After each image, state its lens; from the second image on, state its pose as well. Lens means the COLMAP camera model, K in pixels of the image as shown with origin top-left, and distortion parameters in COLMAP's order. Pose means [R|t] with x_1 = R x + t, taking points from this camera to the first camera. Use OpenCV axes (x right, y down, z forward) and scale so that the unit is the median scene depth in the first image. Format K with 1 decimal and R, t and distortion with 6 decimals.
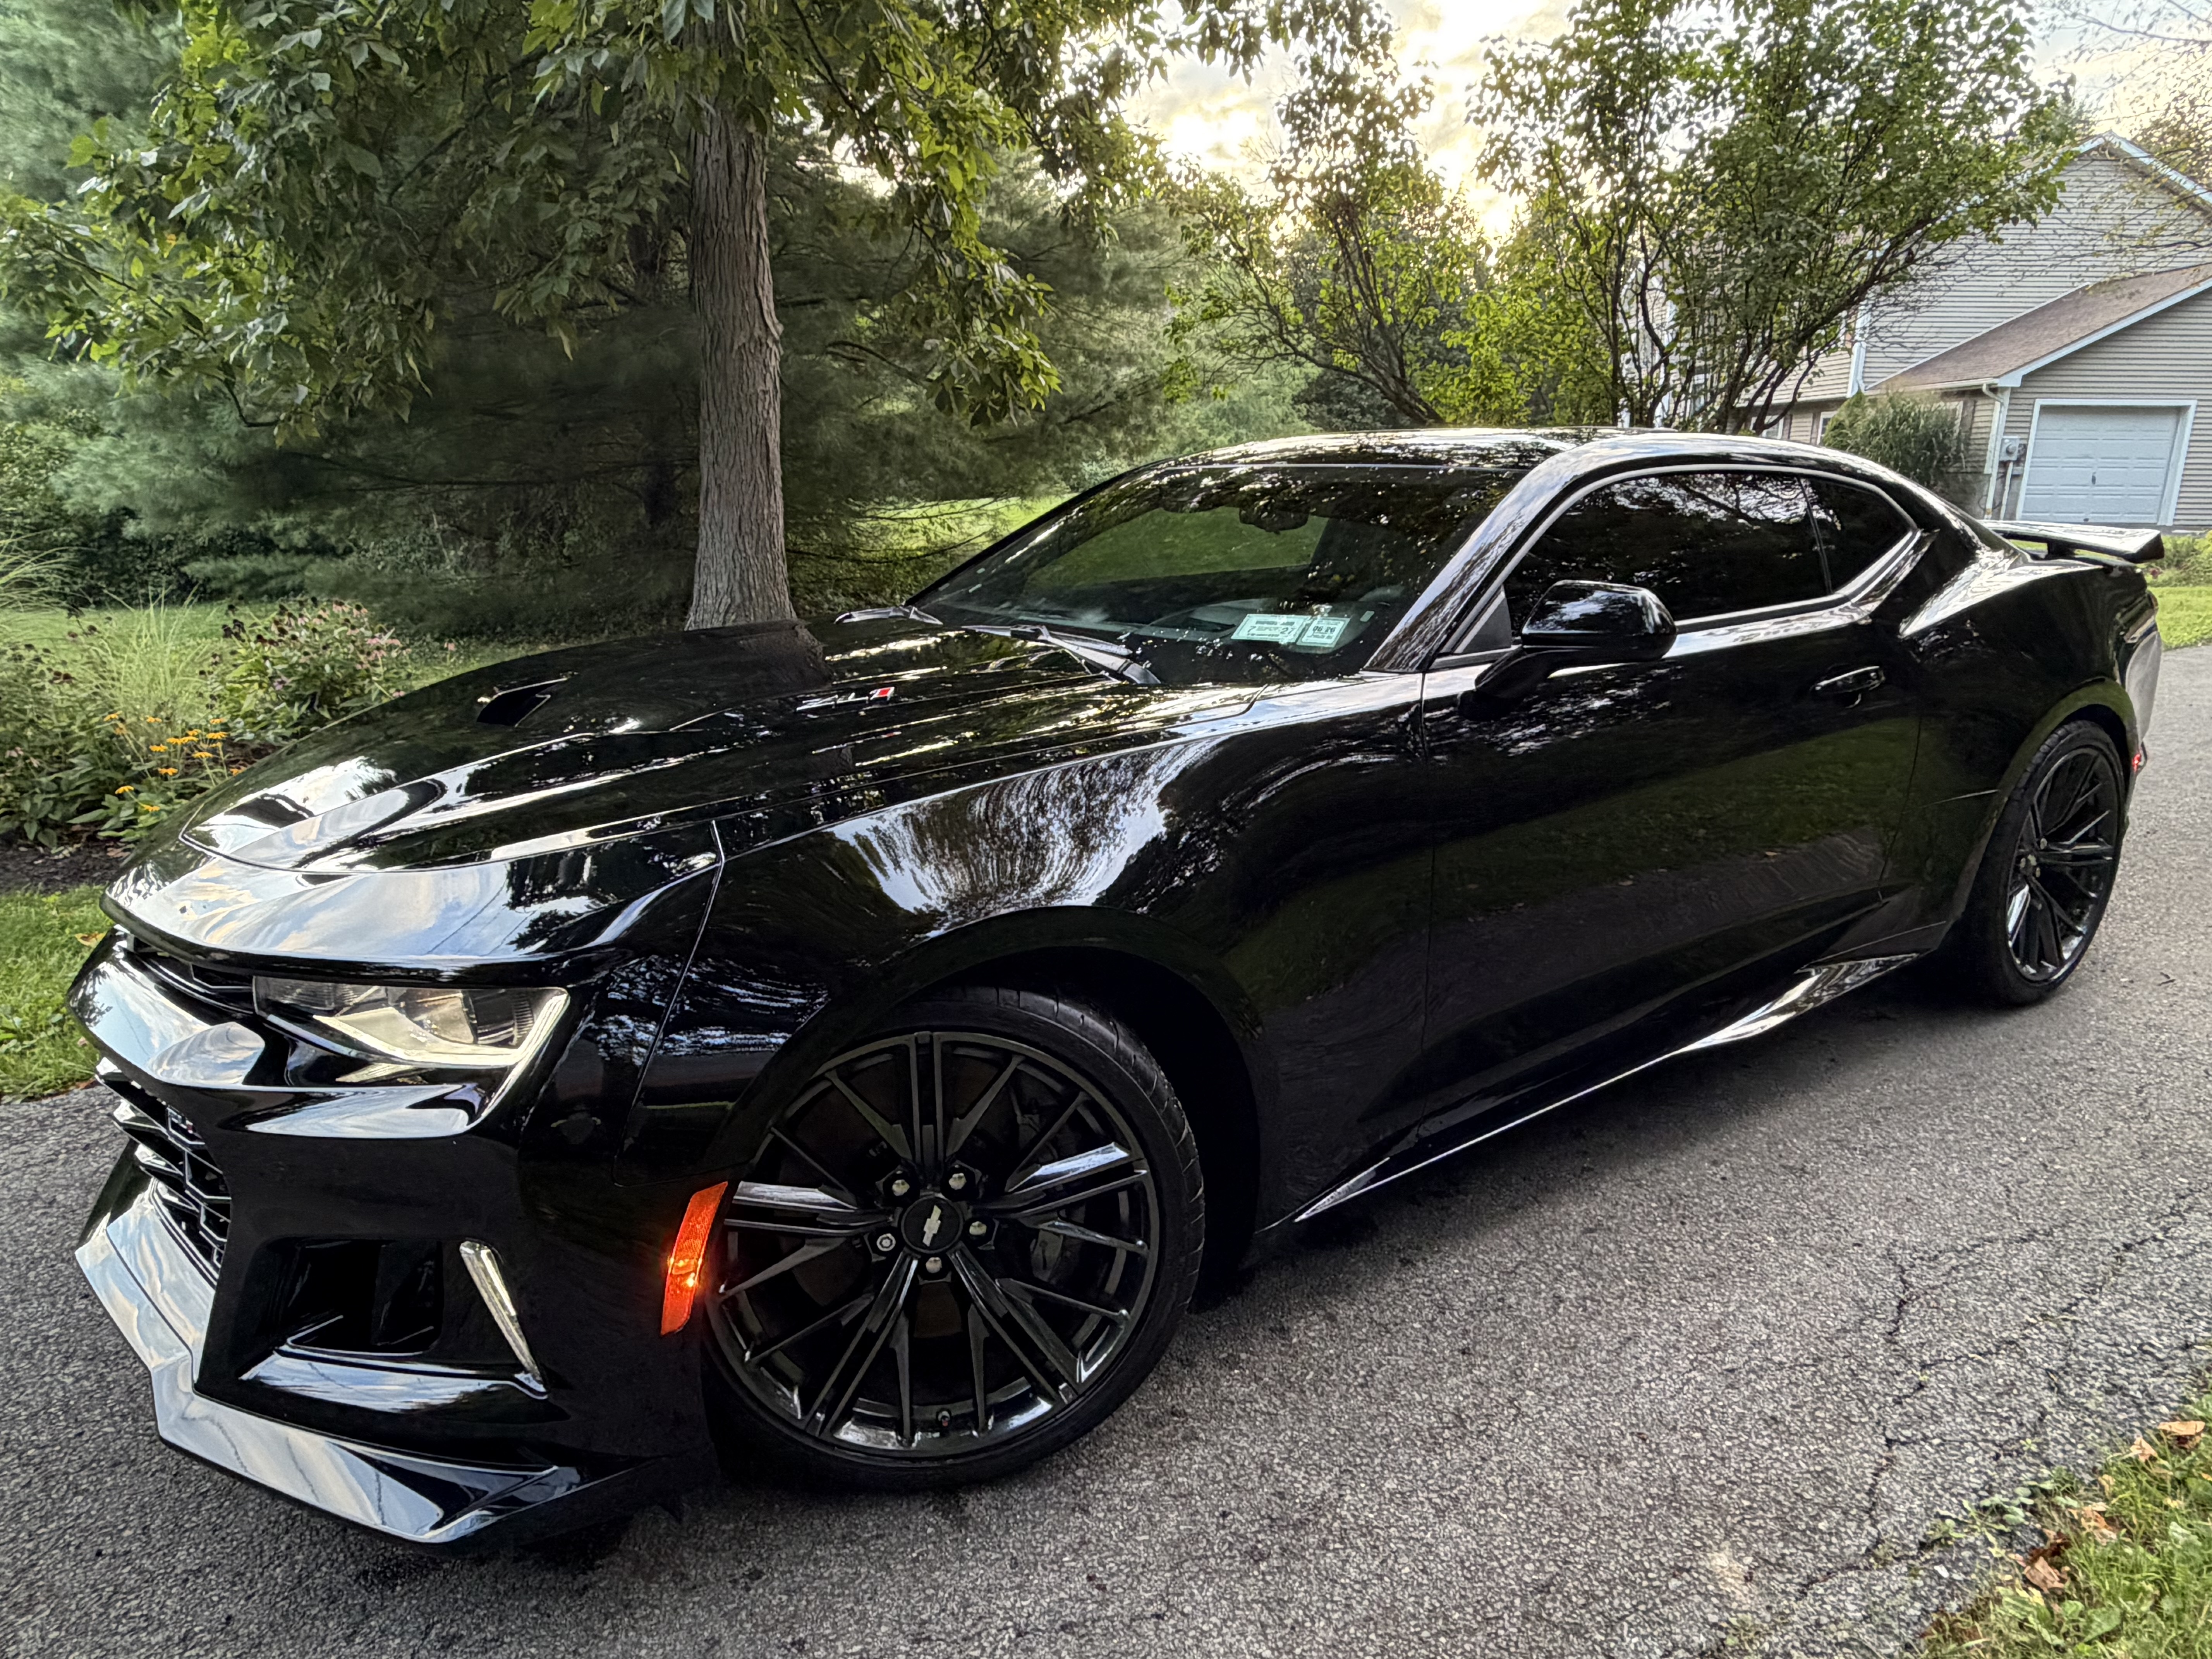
lens RADIAL K [[1411.4, 0, 1113.0], [0, 1411.4, 833.5], [0, 0, 1]] dist [-0.005939, 0.007923]
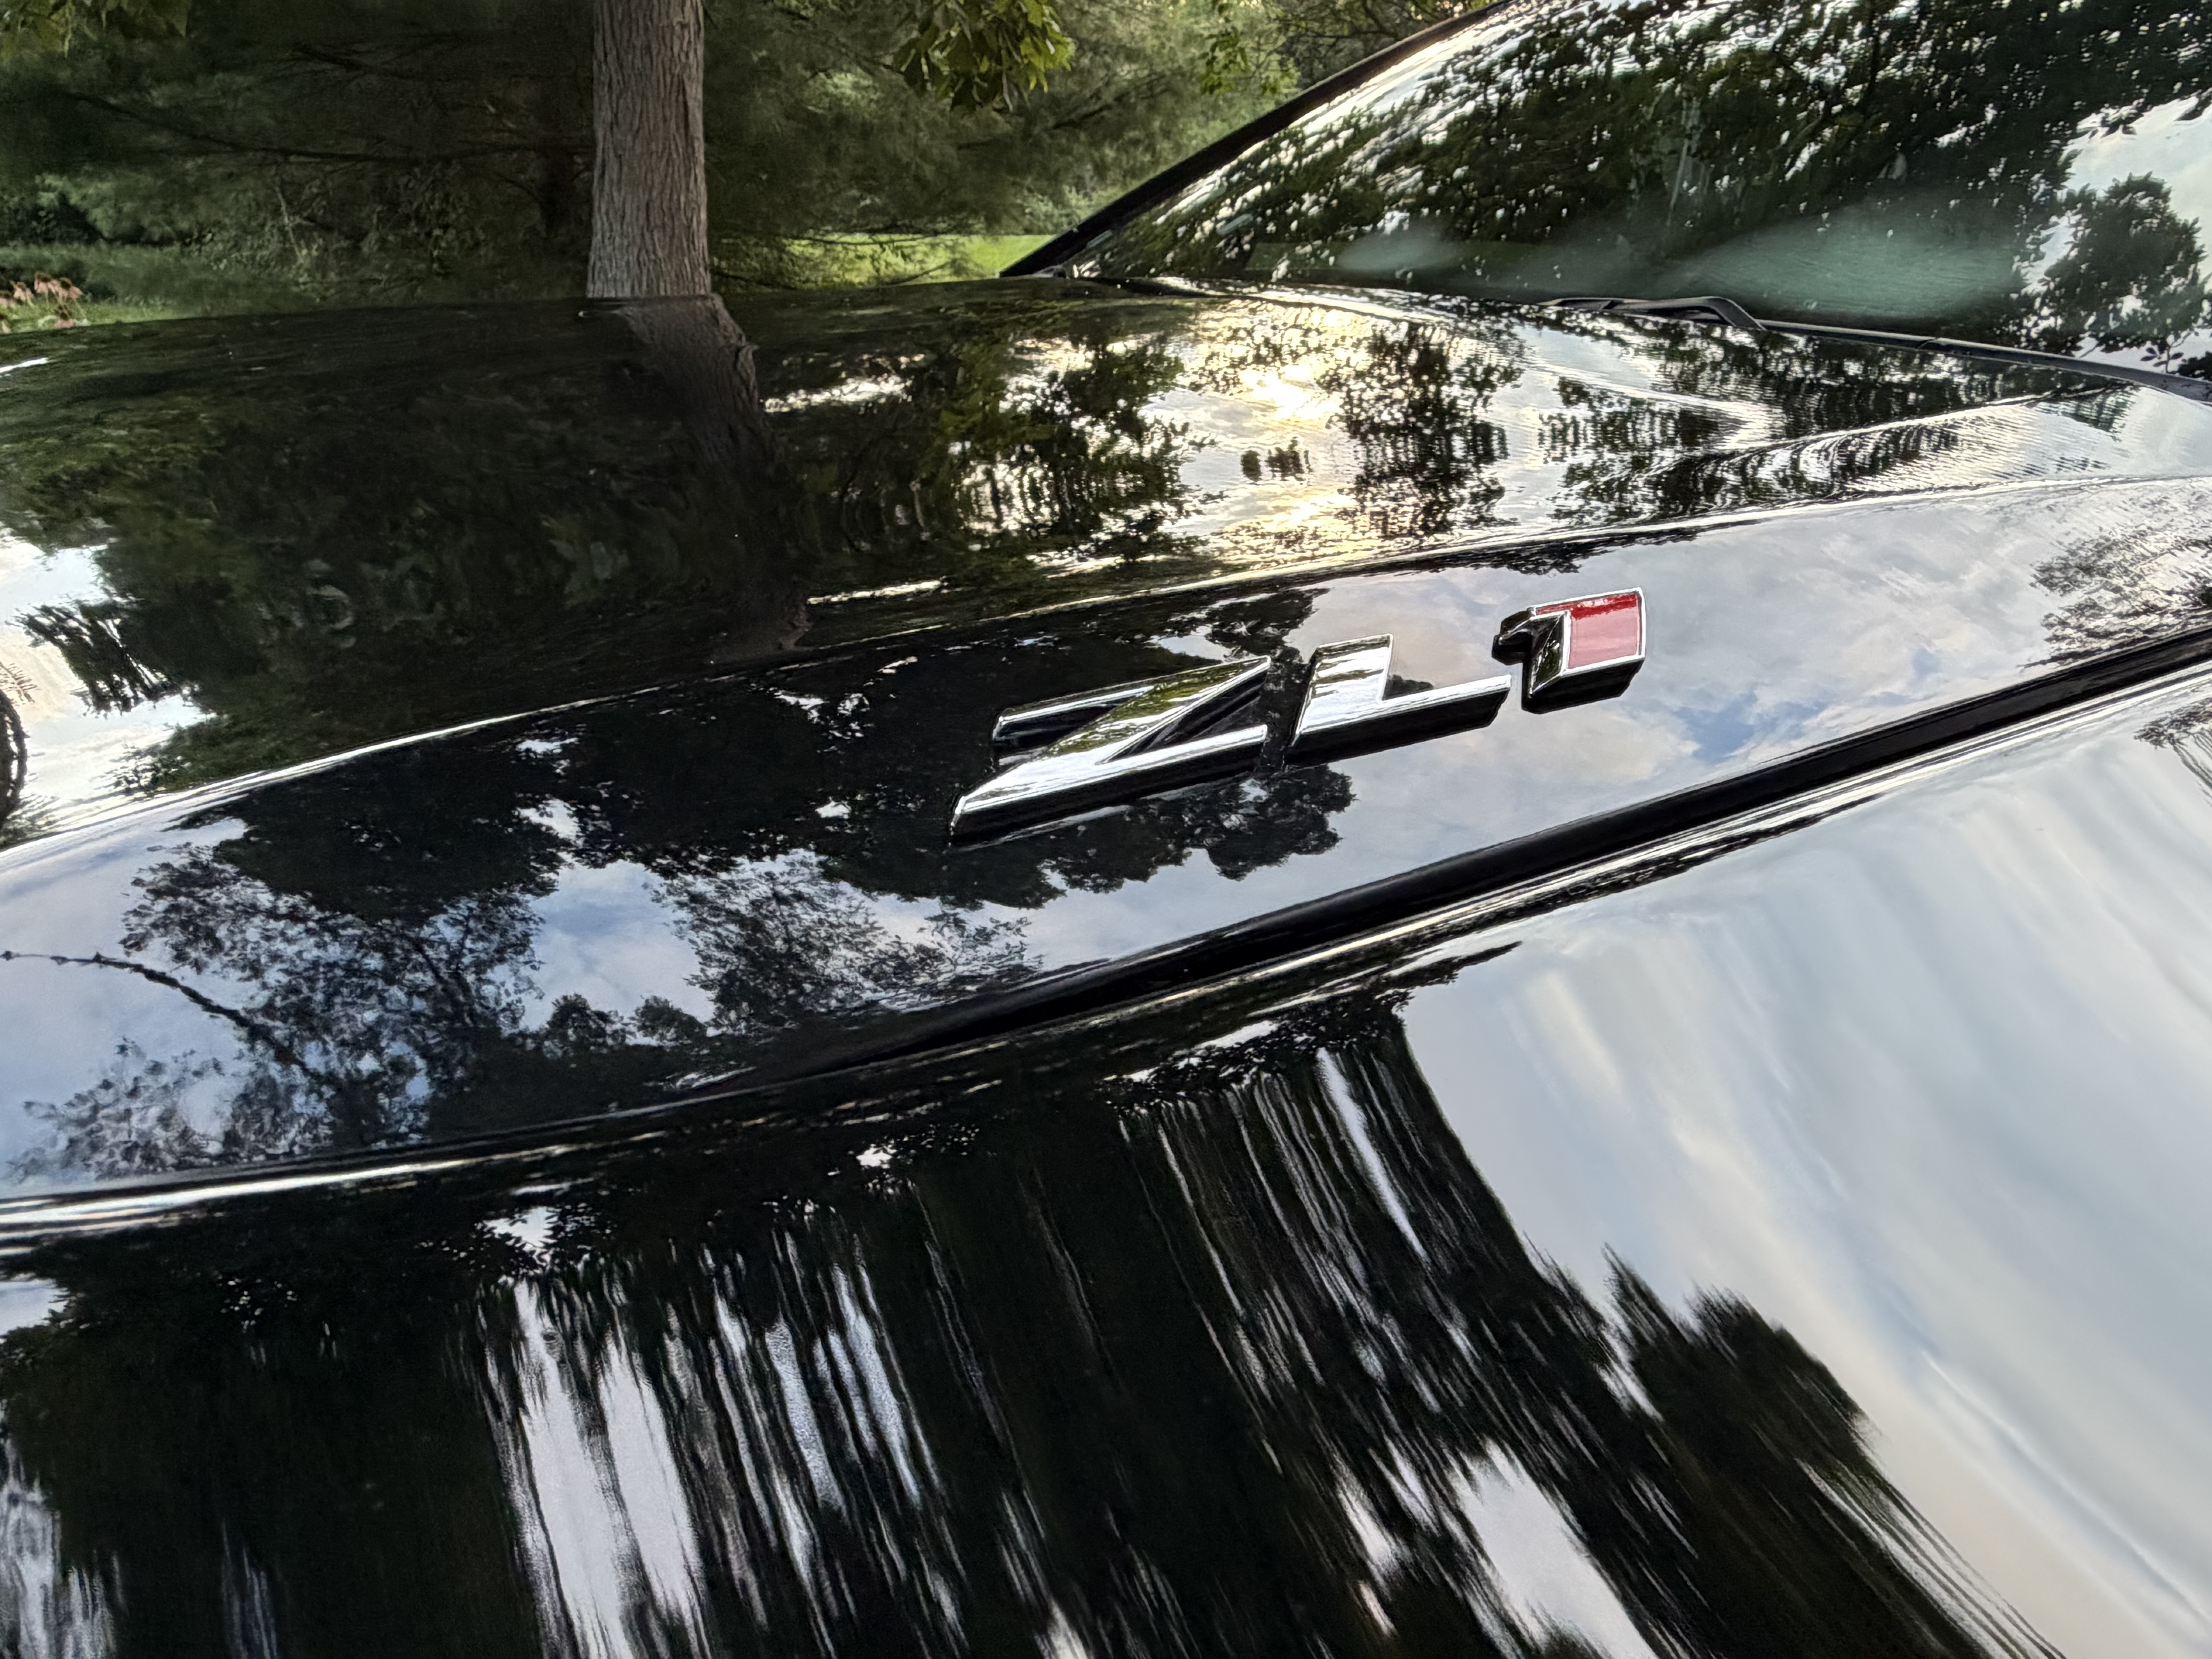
lens RADIAL K [[1411.4, 0, 1093.0], [0, 1411.4, 830.3], [0, 0, 1]] dist [-0.005939, 0.007923]
pose [[0.998048, 0.043220, 0.045080, -0.046018], [-0.049680, 0.986864, 0.153727, -0.022464], [-0.037844, -0.155667, 0.987084, 0.191182]]
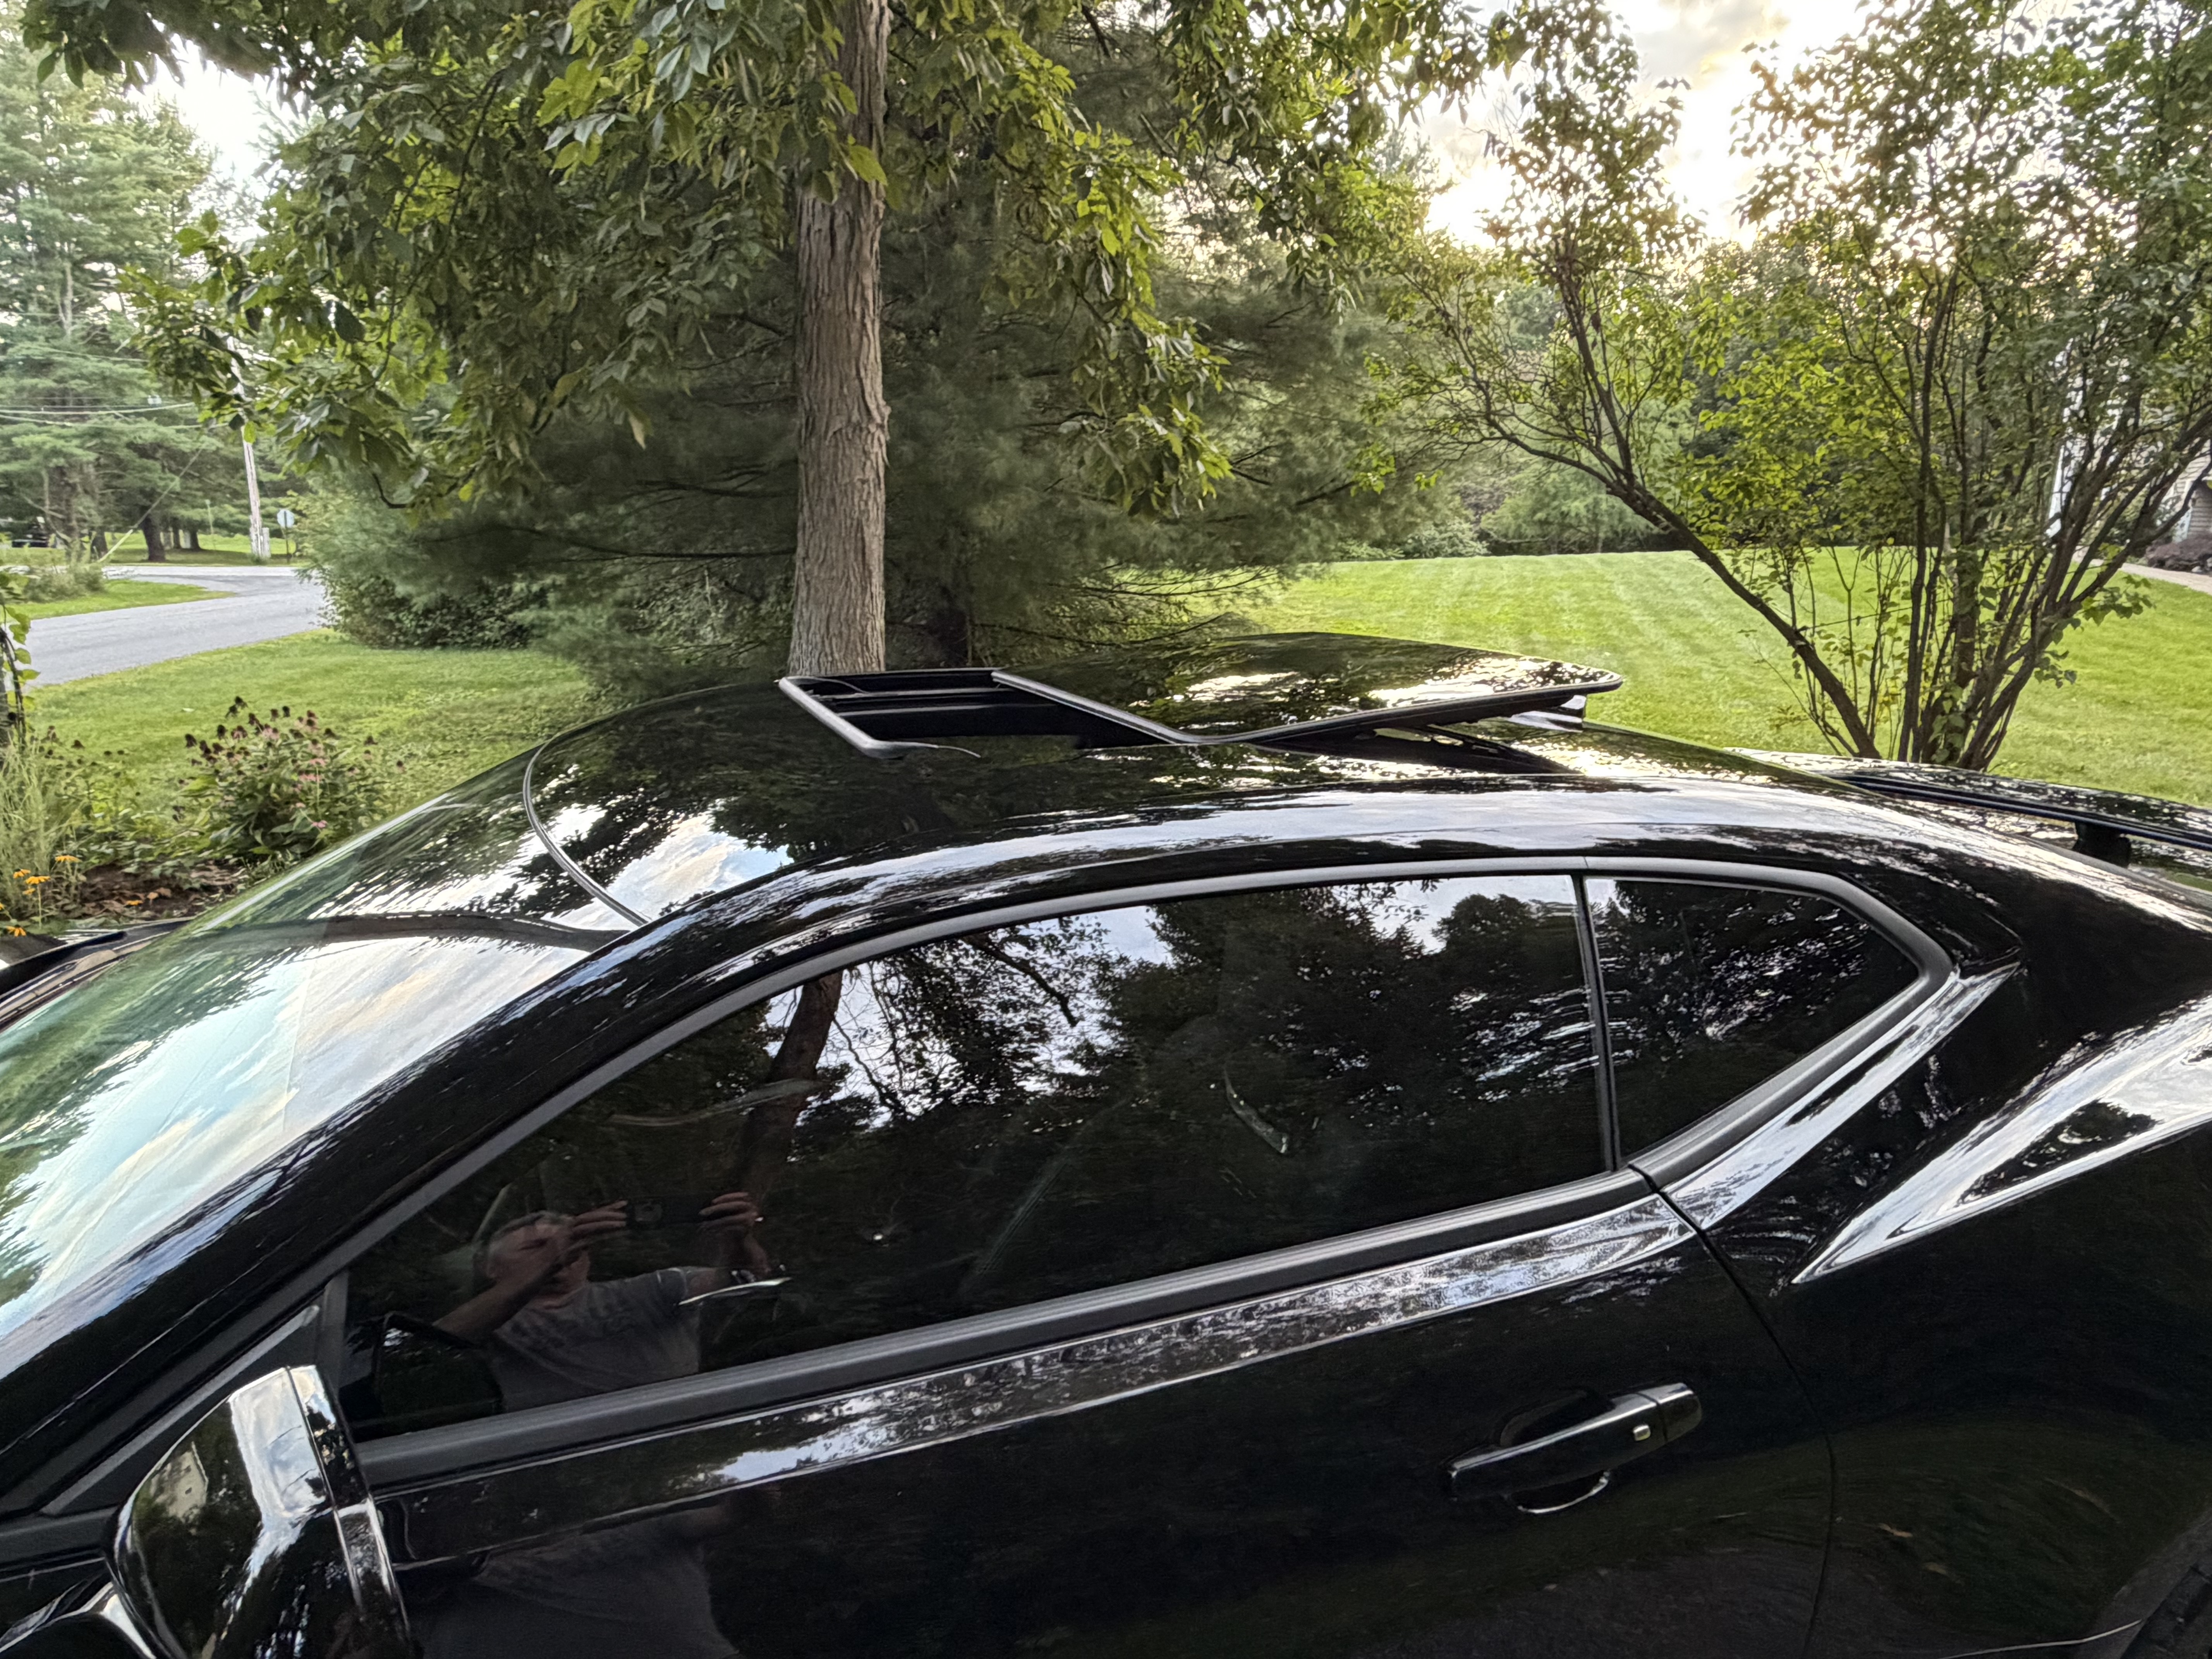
lens RADIAL K [[1411.4, 0, 1108.0], [0, 1411.4, 828.4], [0, 0, 1]] dist [-0.005939, 0.007923]
pose [[0.965163, 0.075132, -0.250630, 0.137463], [-0.084775, 0.996010, -0.027886, -0.073768], [0.247535, 0.048162, 0.967681, 0.162009]]
